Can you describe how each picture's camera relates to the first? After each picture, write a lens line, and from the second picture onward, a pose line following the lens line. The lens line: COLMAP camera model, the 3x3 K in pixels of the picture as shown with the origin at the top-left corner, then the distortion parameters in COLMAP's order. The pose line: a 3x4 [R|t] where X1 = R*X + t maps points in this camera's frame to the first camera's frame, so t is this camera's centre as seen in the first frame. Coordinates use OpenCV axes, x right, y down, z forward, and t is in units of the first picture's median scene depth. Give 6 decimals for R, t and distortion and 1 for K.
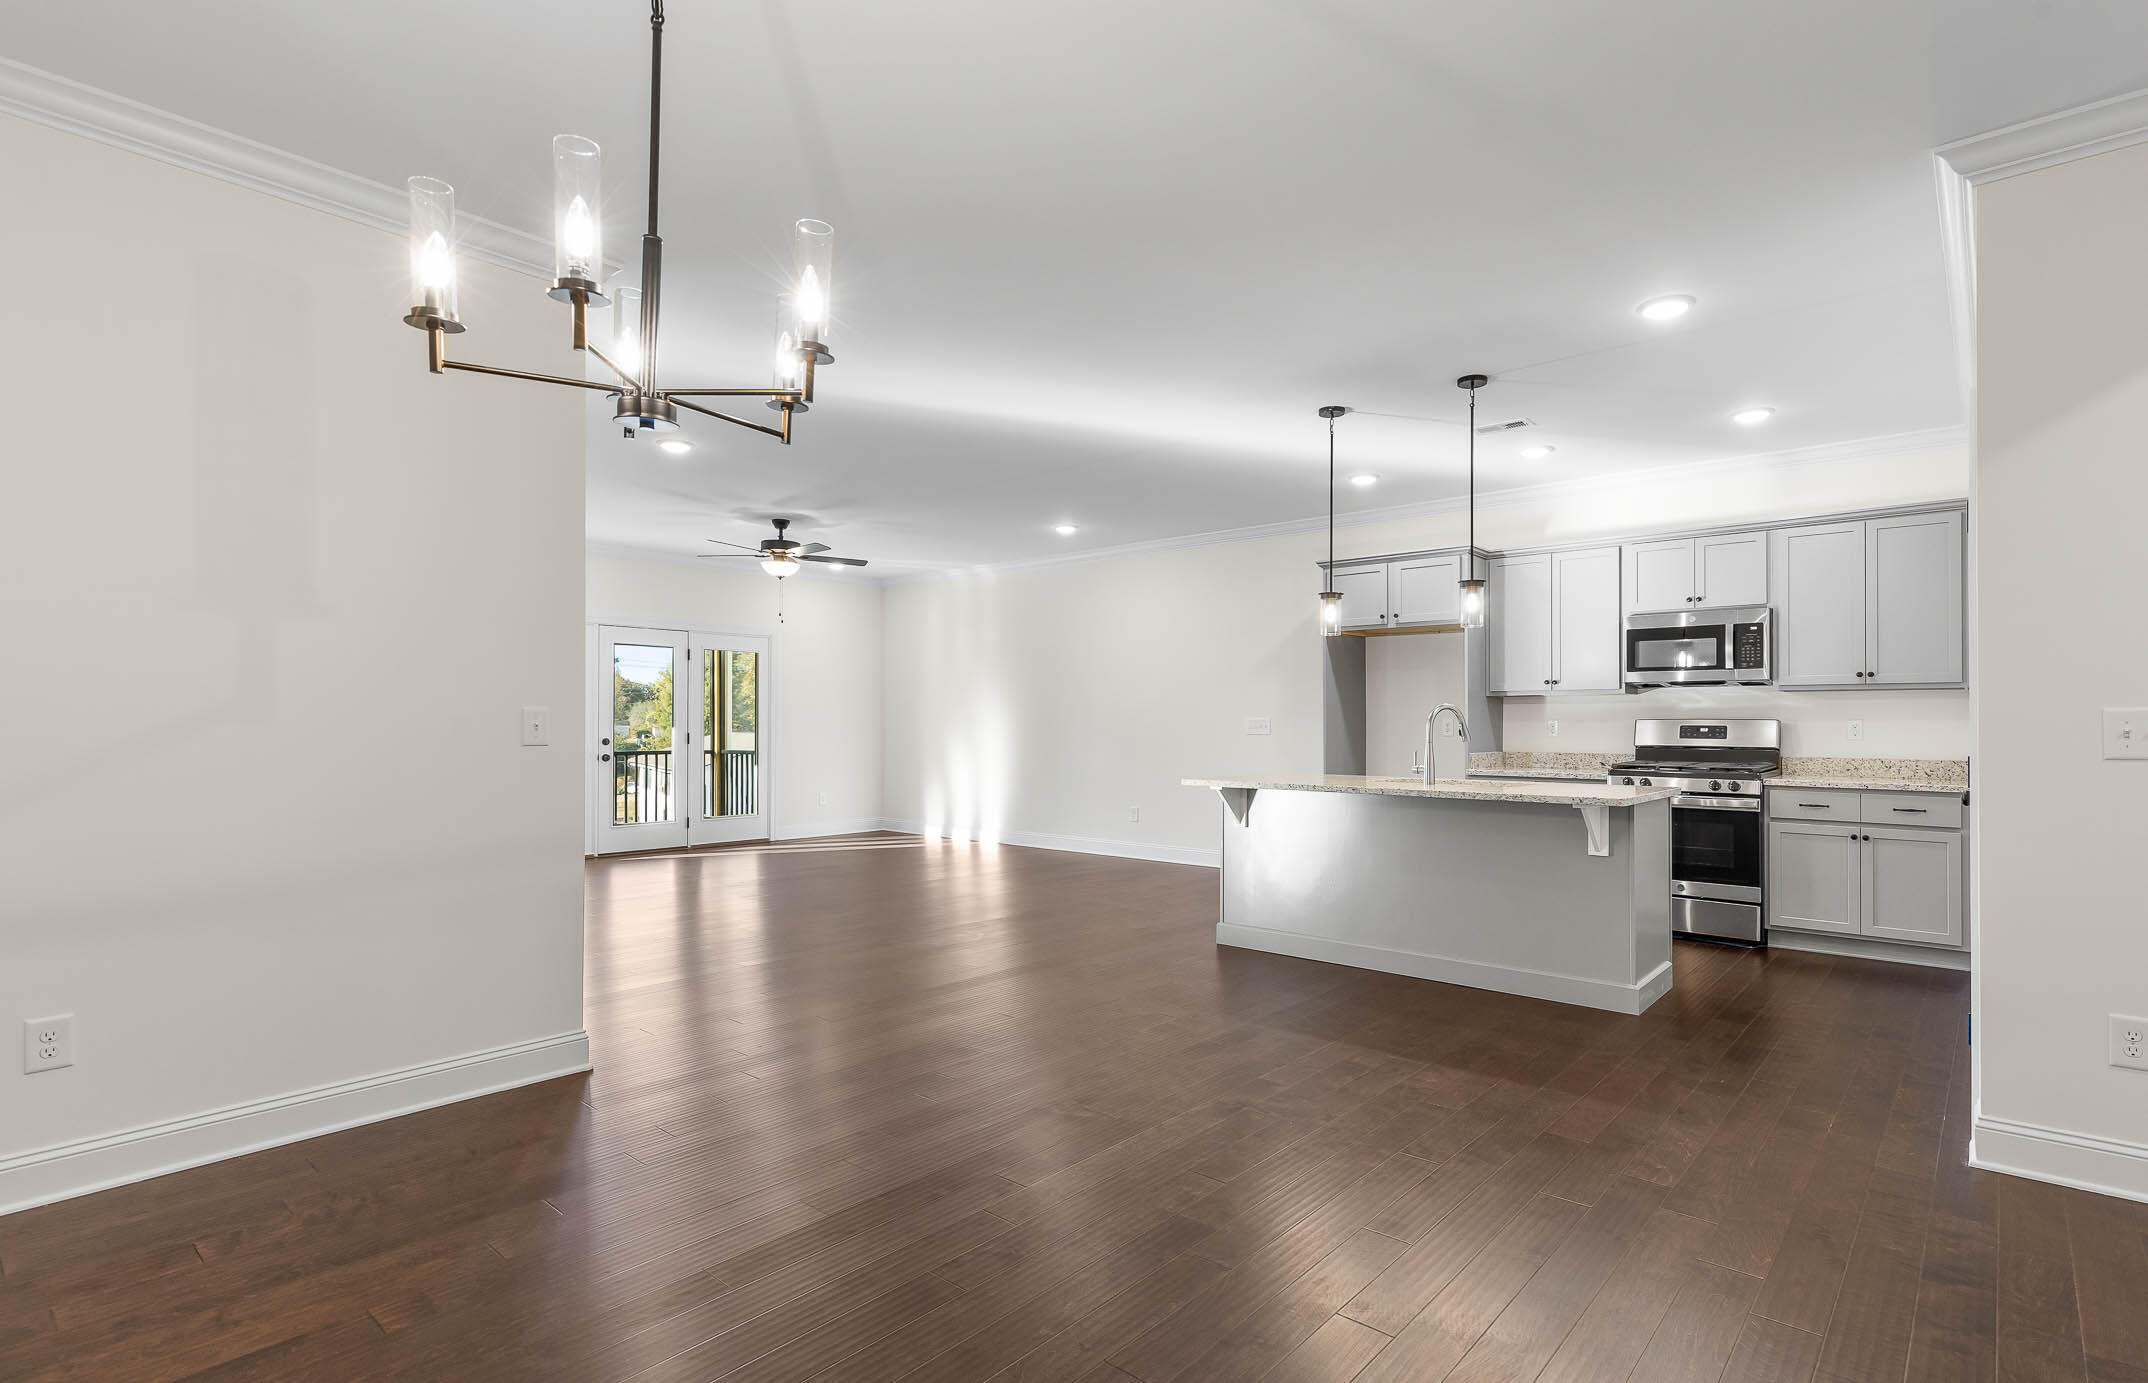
lens RADIAL K [[1000.3, 0, 1078.4], [0, 1000.3, 700.2], [0, 0, 1]] dist [-0.000745, 0.000538]
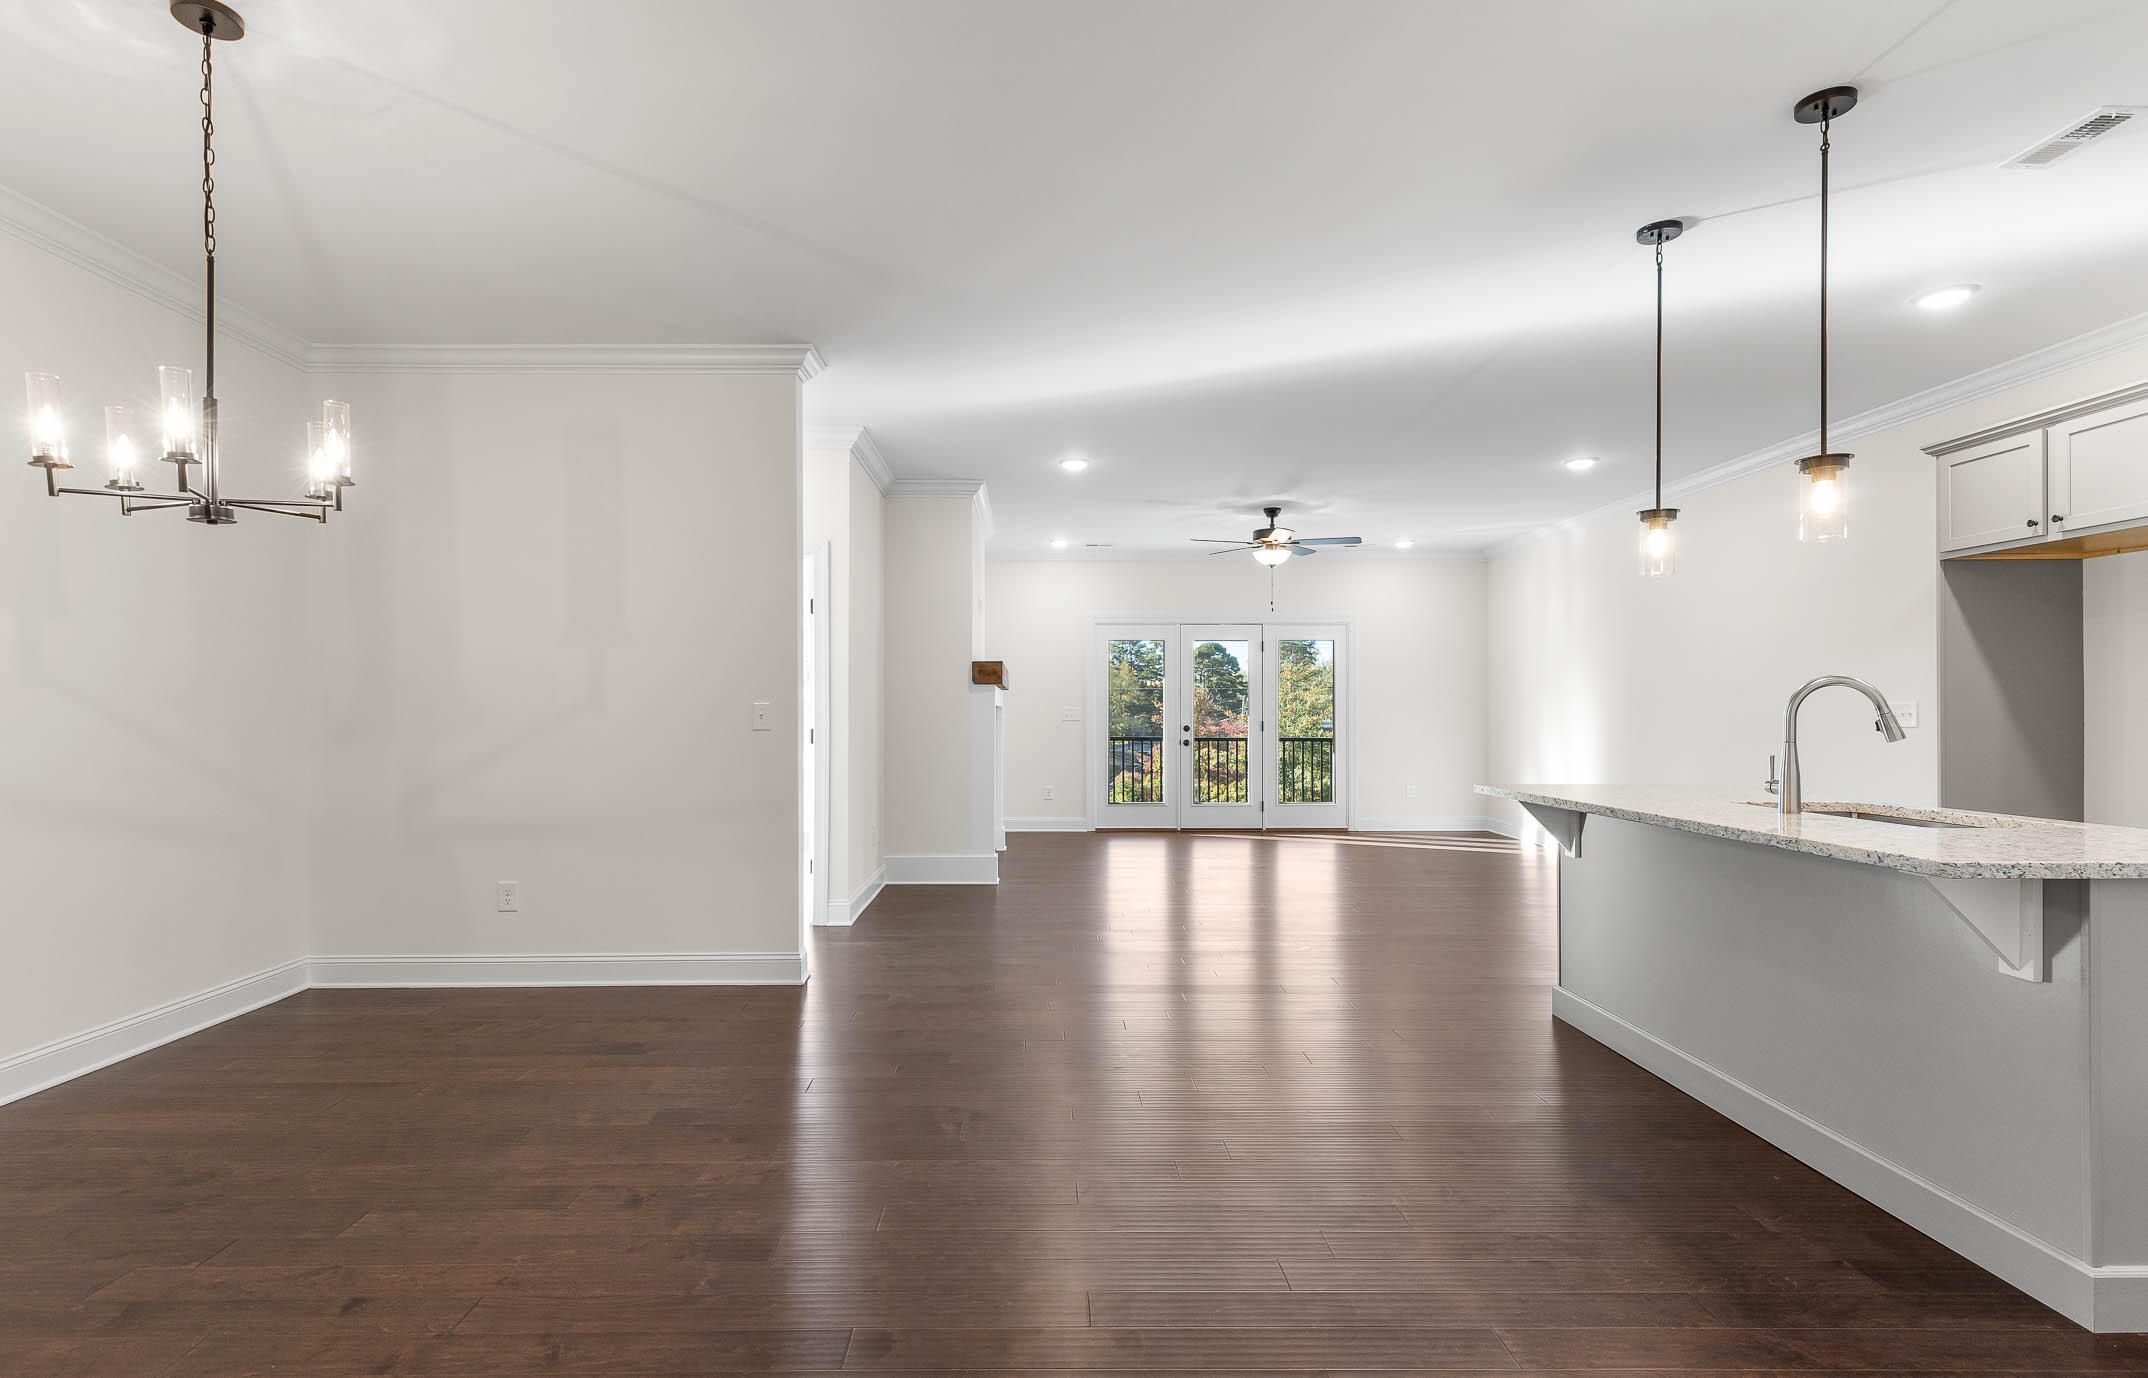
lens RADIAL K [[1000.3, 0, 1078.4], [0, 1000.3, 697.7], [0, 0, 1]] dist [-0.000745, 0.000538]
pose [[0.678683, -0.013713, -0.734303, 0.303430], [0.021050, 0.999778, 0.000785, 0.004190], [0.734130, -0.015990, 0.678821, 0.175965]]
